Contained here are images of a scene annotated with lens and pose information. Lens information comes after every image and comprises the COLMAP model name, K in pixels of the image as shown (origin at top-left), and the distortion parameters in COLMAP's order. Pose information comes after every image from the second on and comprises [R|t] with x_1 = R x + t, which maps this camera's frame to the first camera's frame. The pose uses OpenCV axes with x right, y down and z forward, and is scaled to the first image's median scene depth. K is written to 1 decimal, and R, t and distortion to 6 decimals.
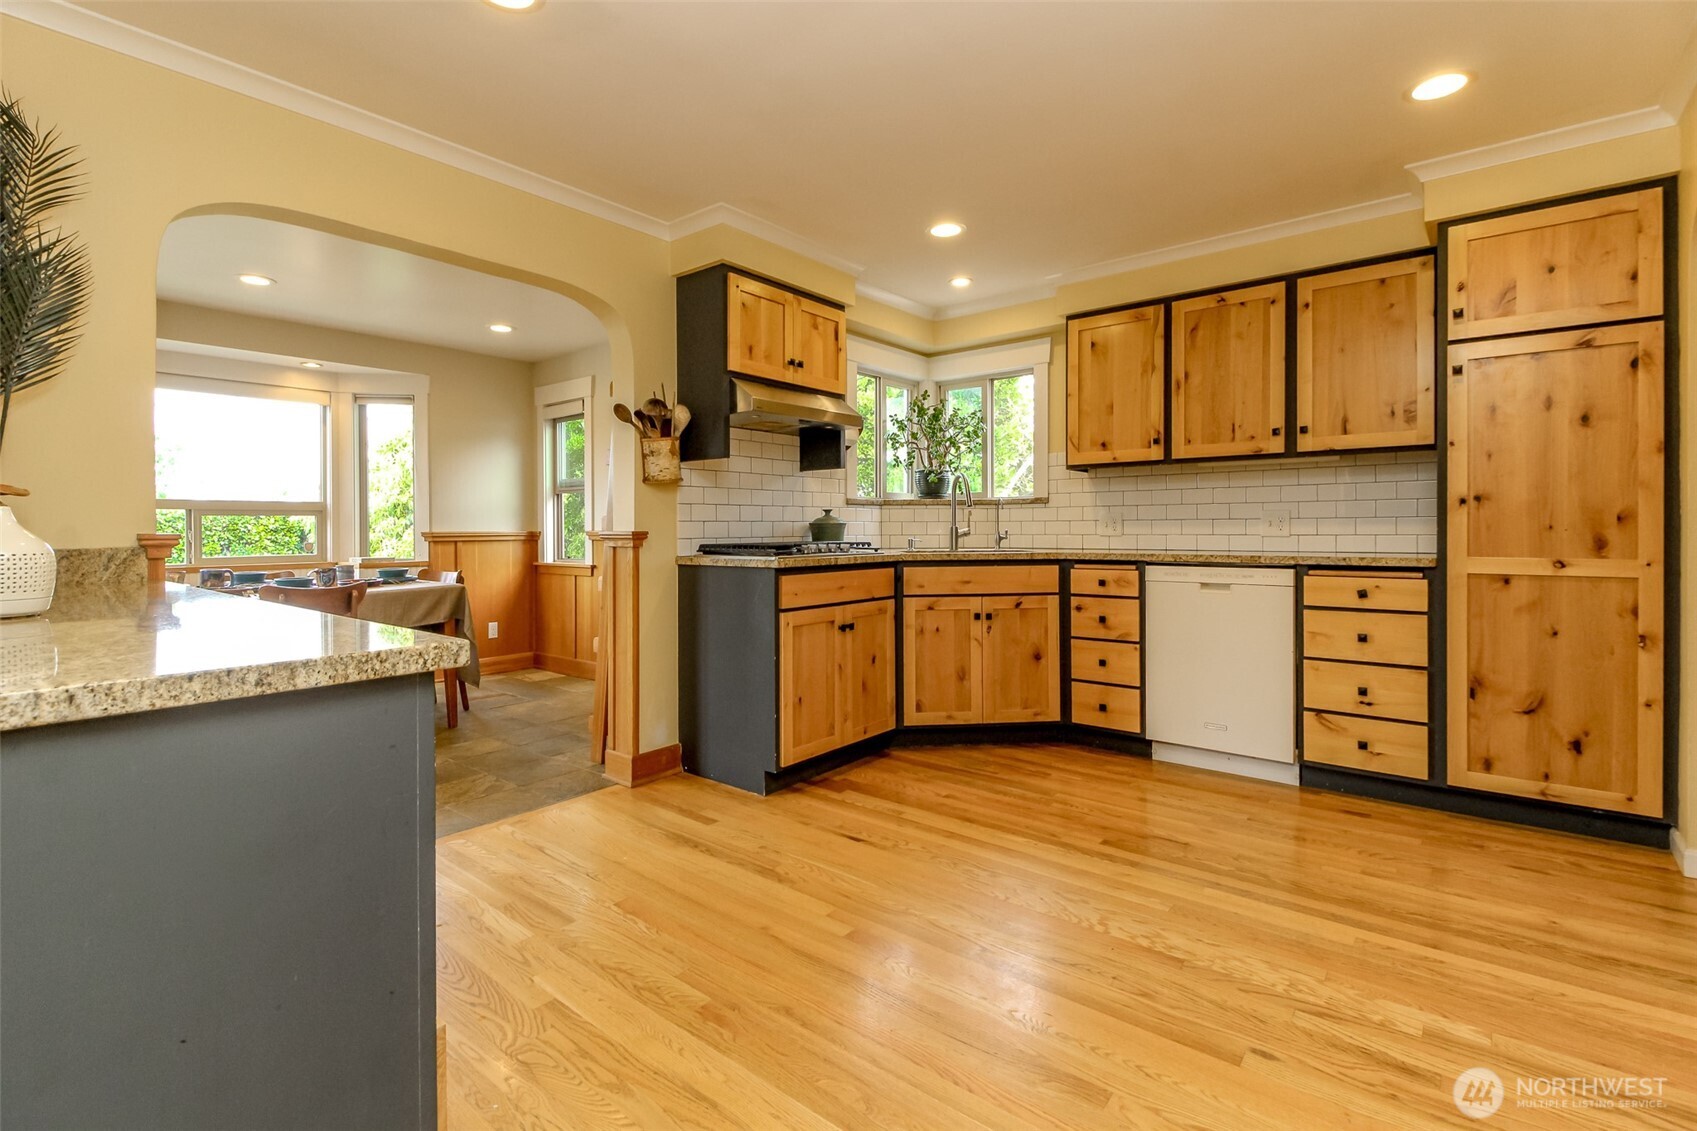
lens RADIAL K [[773.5, 0, 821.8], [0, 773.5, 530.0], [0, 0, 1]] dist [-0.000273, -0.001038]
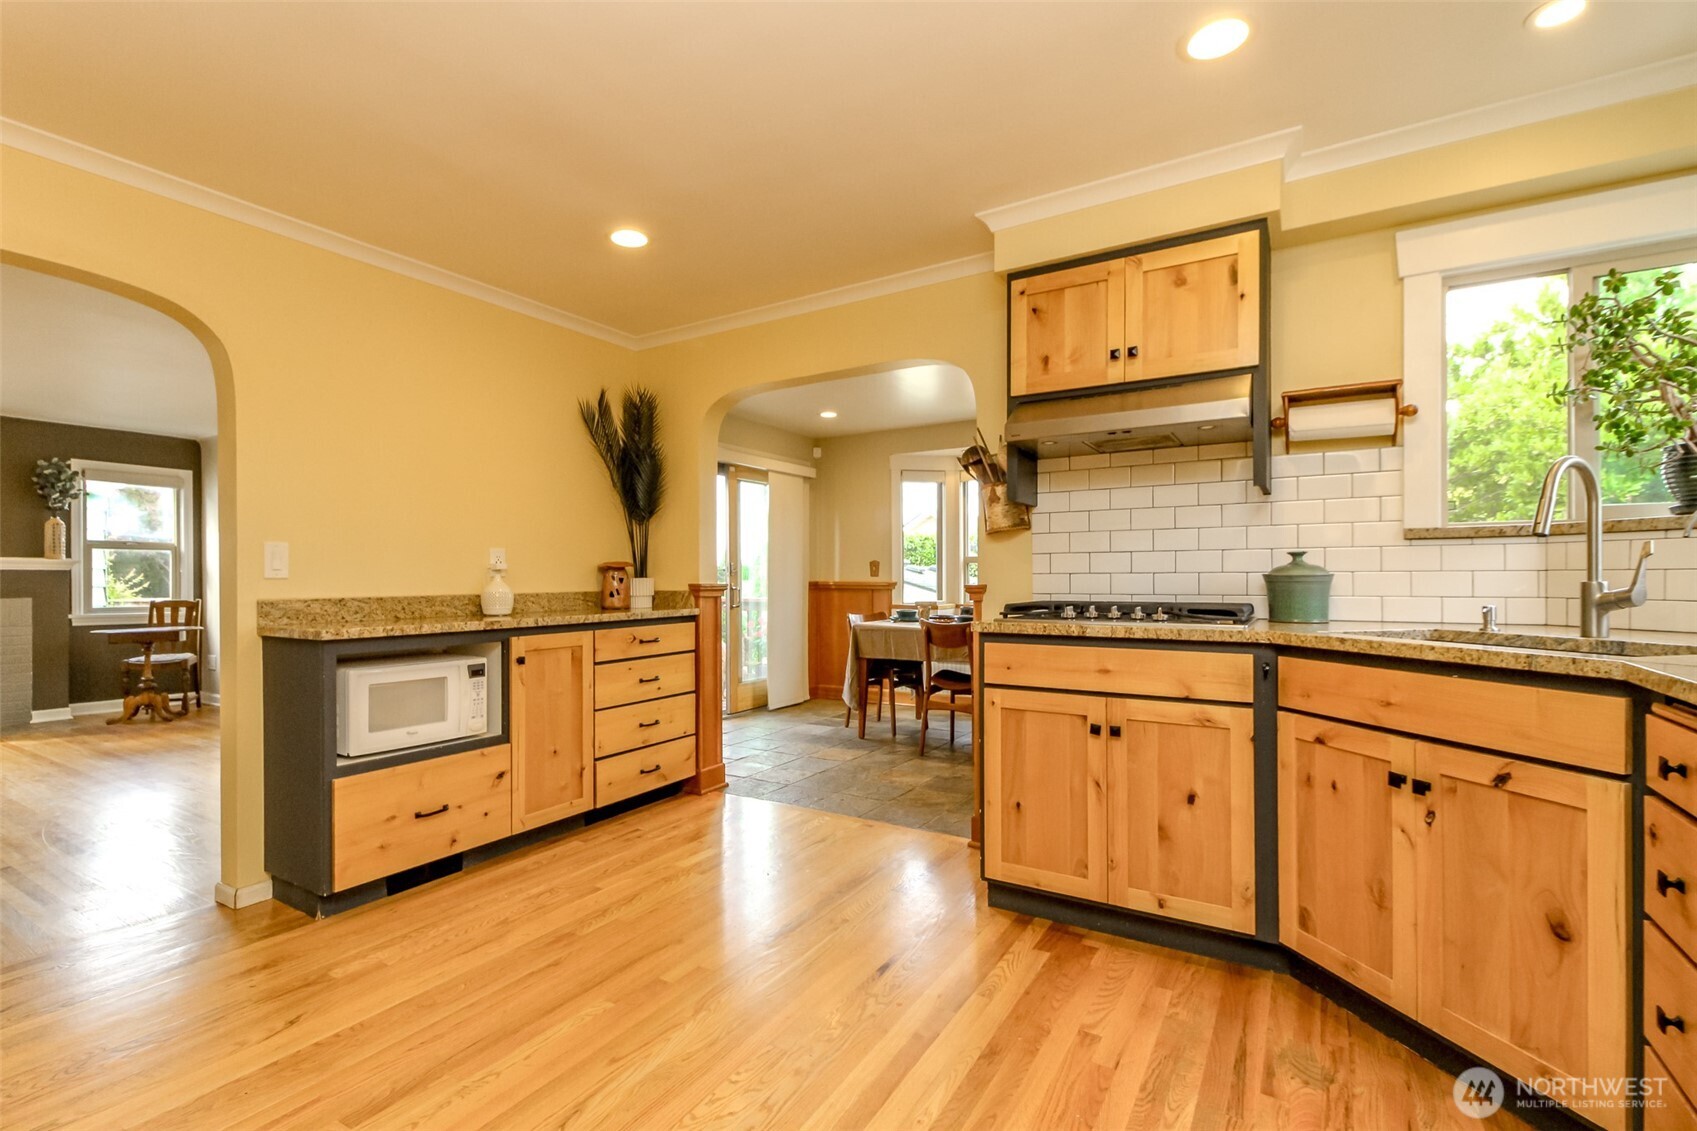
lens RADIAL K [[773.5, 0, 842.6], [0, 773.5, 573.8], [0, 0, 1]] dist [-0.000273, -0.001038]
pose [[0.141044, 0.001354, -0.990002, 0.639803], [0.003109, 0.999994, 0.001811, -0.013409], [0.989998, -0.003334, 0.141039, 0.640714]]
